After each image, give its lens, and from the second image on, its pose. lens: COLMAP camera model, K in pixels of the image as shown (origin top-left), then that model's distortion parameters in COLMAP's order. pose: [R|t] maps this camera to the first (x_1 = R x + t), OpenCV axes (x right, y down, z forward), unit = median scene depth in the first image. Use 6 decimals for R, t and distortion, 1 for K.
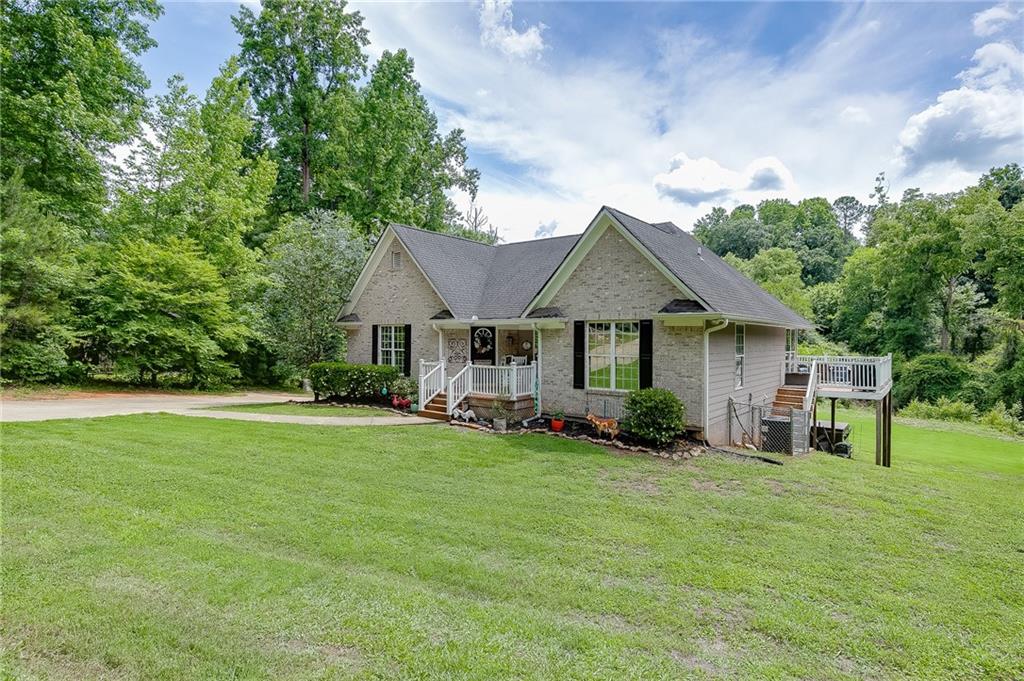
lens RADIAL K [[529.0, 0, 512.2], [0, 529.0, 330.8], [0, 0, 1]] dist [-0.005136, -0.000379]
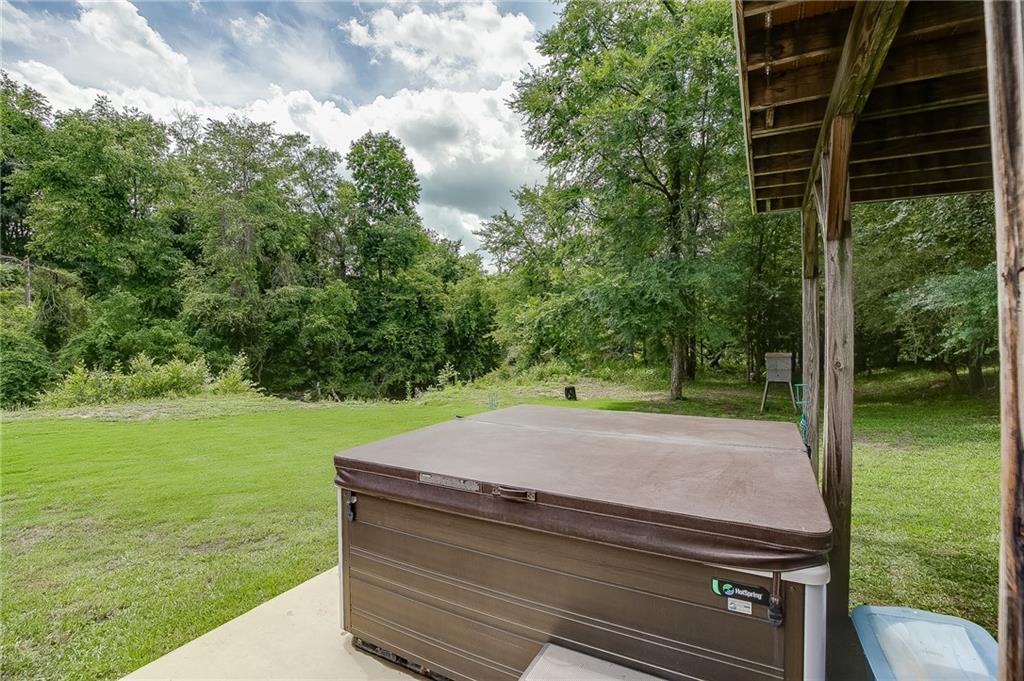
lens RADIAL K [[462.4, 0, 510.4], [0, 462.4, 335.8], [0, 0, 1]] dist [-0.020869, 0.002352]
pose [[-0.161294, -0.000733, 0.986906, 0.158085], [-0.017249, 0.999849, -0.002076, 0.048372], [-0.986756, -0.017358, -0.161282, 0.346799]]
